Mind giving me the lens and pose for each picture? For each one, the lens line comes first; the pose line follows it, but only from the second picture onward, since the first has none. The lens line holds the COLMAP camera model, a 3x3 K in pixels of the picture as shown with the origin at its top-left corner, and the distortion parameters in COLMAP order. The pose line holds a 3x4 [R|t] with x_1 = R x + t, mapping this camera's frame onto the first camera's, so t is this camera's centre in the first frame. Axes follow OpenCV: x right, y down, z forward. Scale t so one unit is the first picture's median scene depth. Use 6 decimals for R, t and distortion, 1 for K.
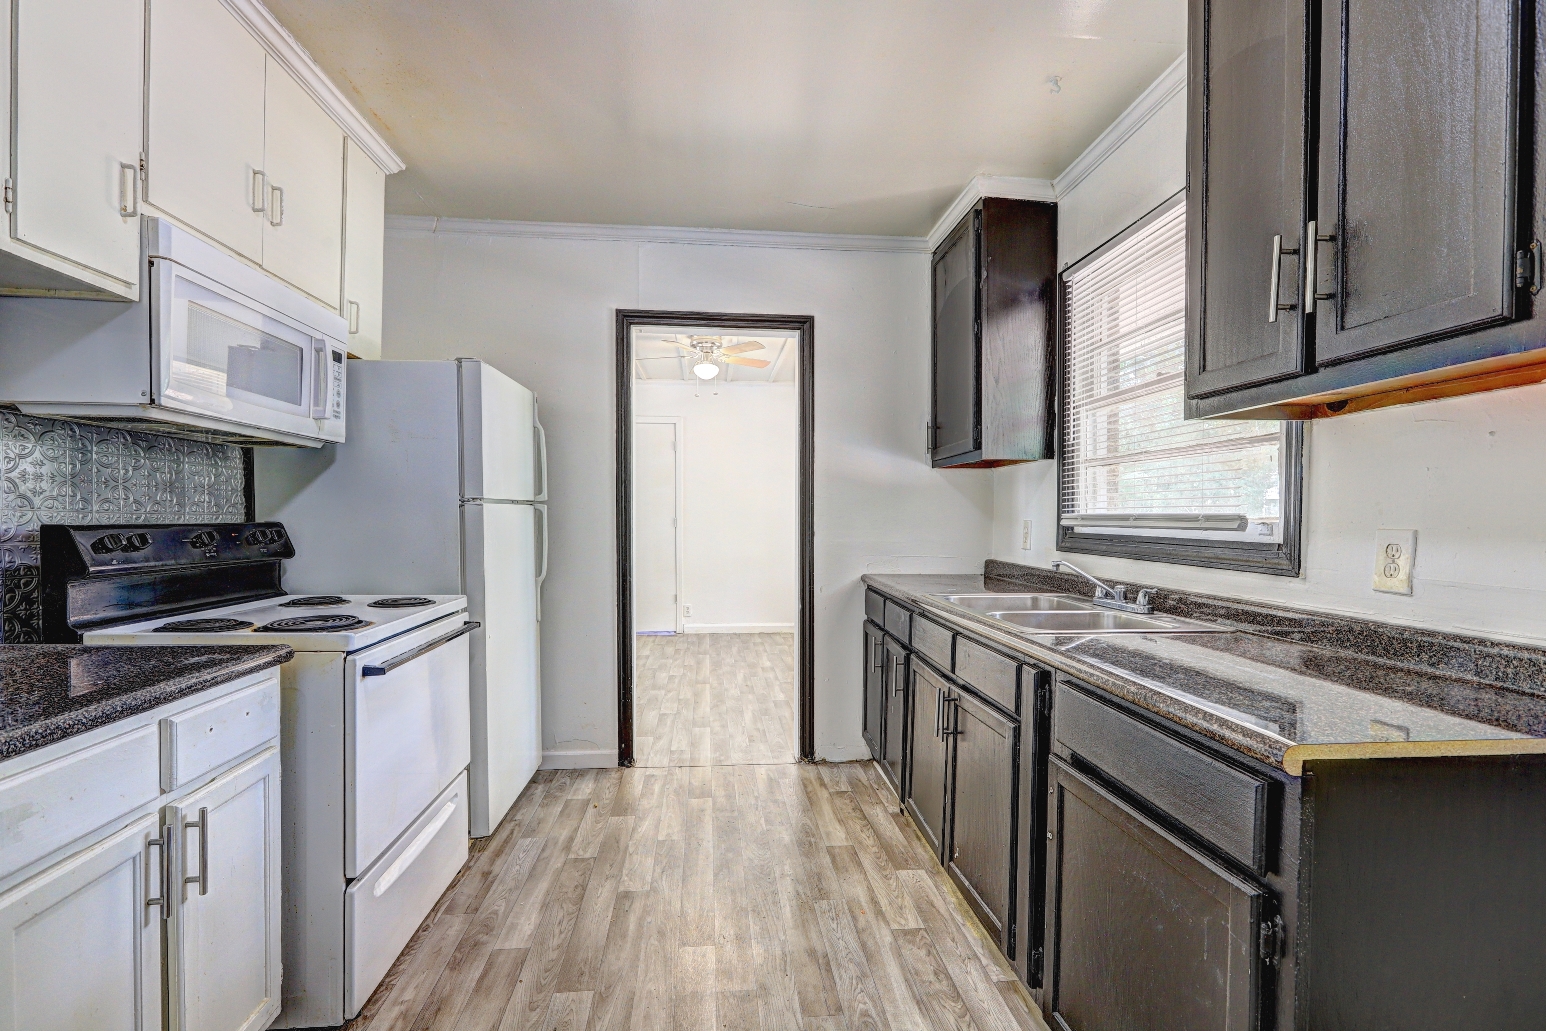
lens RADIAL K [[698.4, 0, 794.2], [0, 698.4, 538.7], [0, 0, 1]] dist [-0.001166, -0.000289]
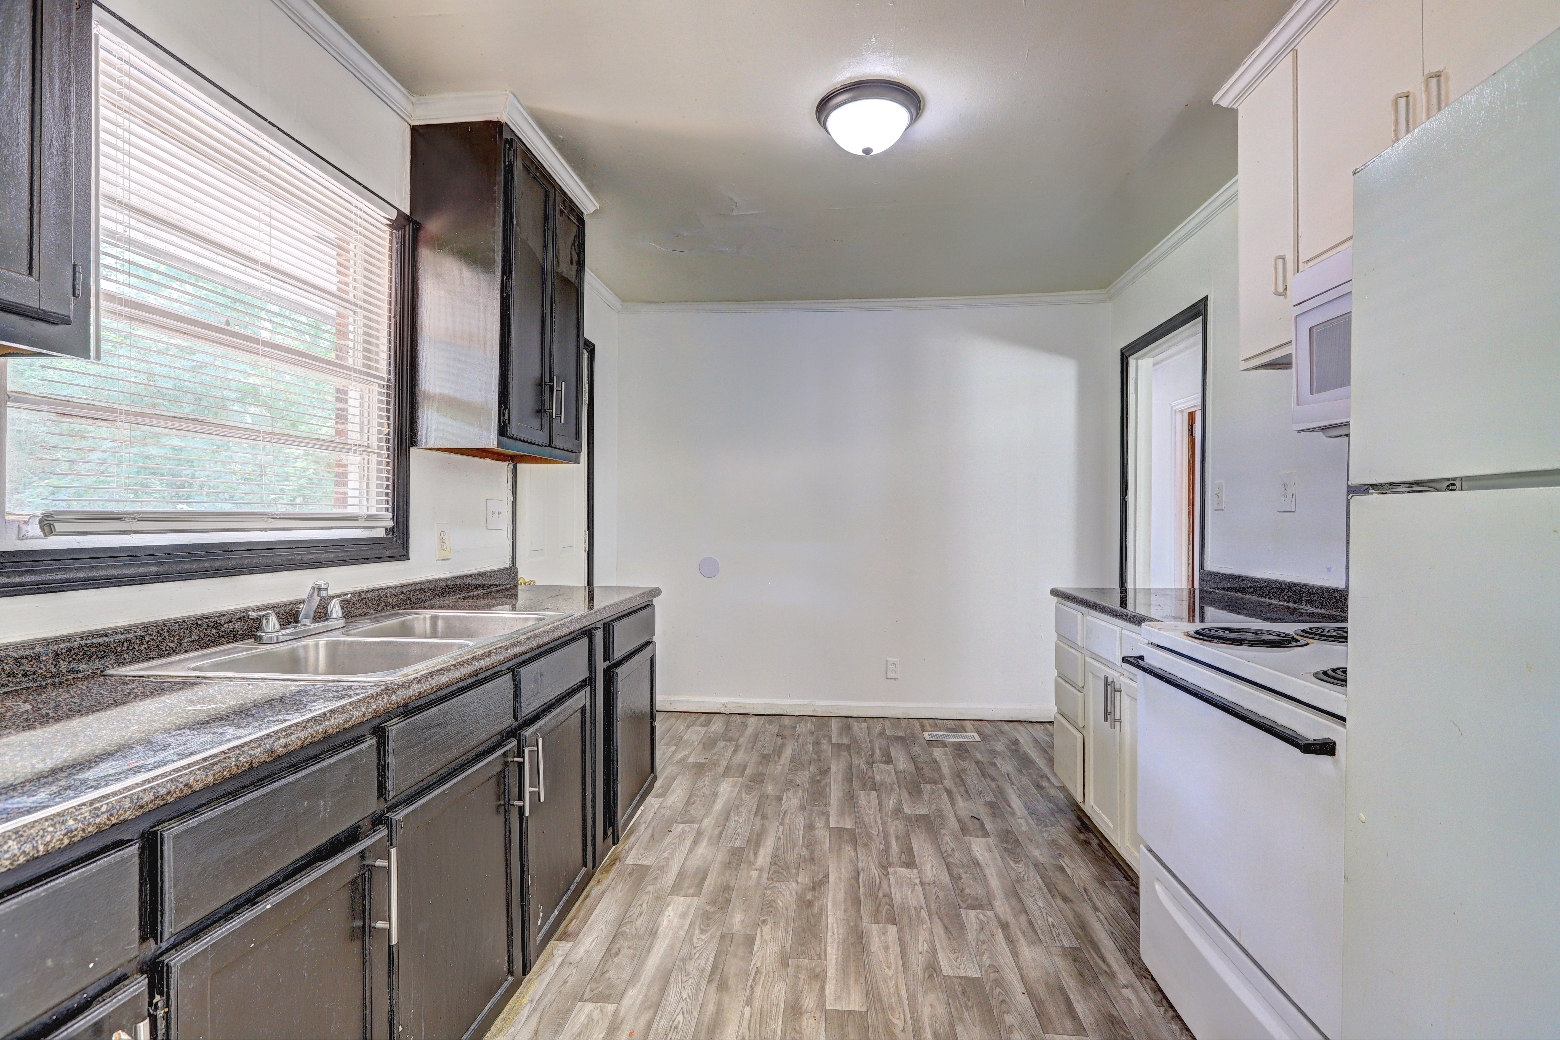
lens RADIAL K [[704.7, 0, 778.9], [0, 704.7, 513.9], [0, 0, 1]] dist [-0.001166, -0.000289]
pose [[-0.978666, -0.006749, 0.205349, -0.241815], [-0.001815, 0.999705, 0.024208, -0.061894], [-0.205452, 0.023319, -0.978389, 1.923952]]
